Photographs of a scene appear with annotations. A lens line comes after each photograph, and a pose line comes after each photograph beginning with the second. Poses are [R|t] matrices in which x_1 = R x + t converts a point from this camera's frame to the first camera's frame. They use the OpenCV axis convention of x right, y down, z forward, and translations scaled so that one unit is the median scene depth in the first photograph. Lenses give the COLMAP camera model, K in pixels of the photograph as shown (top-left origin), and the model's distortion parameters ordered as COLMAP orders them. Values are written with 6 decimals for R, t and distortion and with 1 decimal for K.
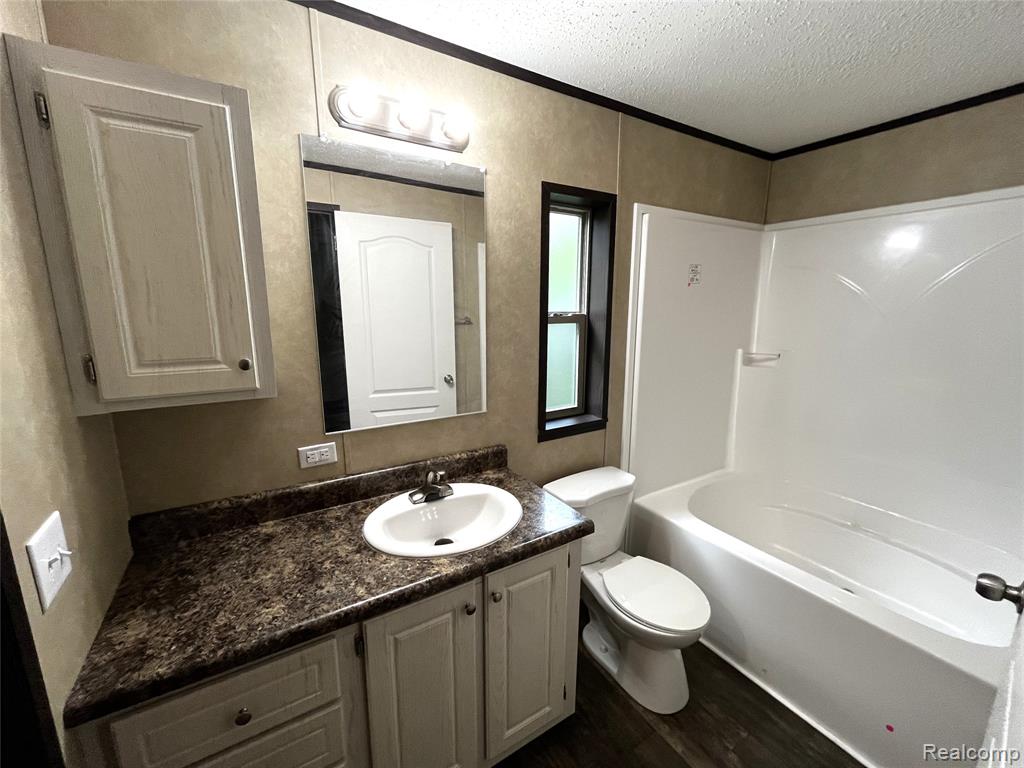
lens RADIAL K [[420.1, 0, 512.0], [0, 420.1, 384.0], [0, 0, 1]] dist [-0.001901, -0.000071]
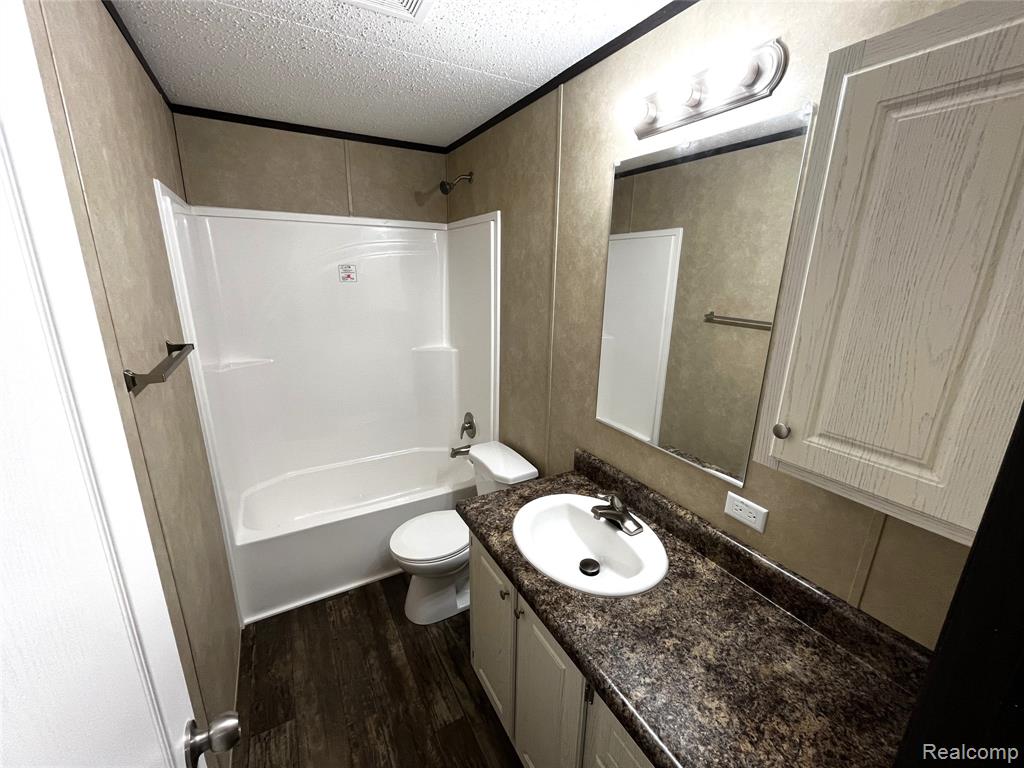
lens RADIAL K [[420.1, 0, 512.0], [0, 420.1, 384.0], [0, 0, 1]] dist [-0.001901, -0.000071]
pose [[-0.045565, 0.244241, -0.968643, 0.579661], [-0.218352, 0.943769, 0.248240, -0.178227], [0.974806, 0.222816, 0.010328, 0.626644]]
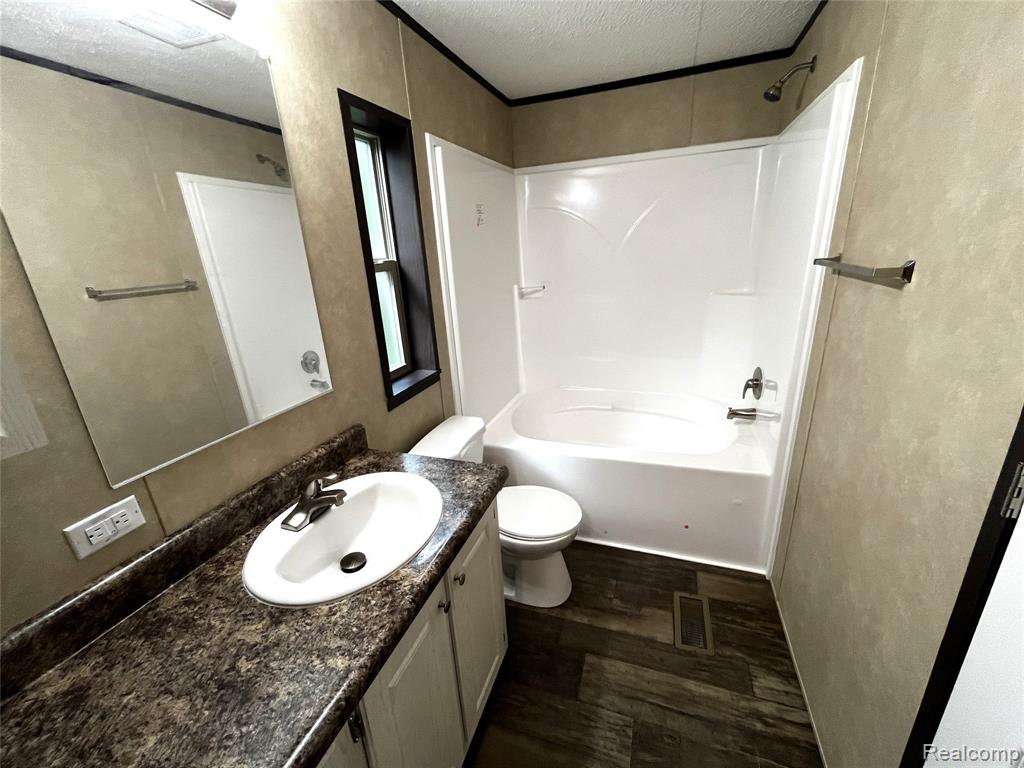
lens RADIAL K [[420.1, 0, 512.0], [0, 420.1, 384.0], [0, 0, 1]] dist [-0.001901, -0.000071]
pose [[0.776268, -0.236046, 0.584542, -0.268051], [0.170900, 0.971327, 0.165280, -0.019997], [-0.606795, -0.028403, 0.794351, 0.165699]]
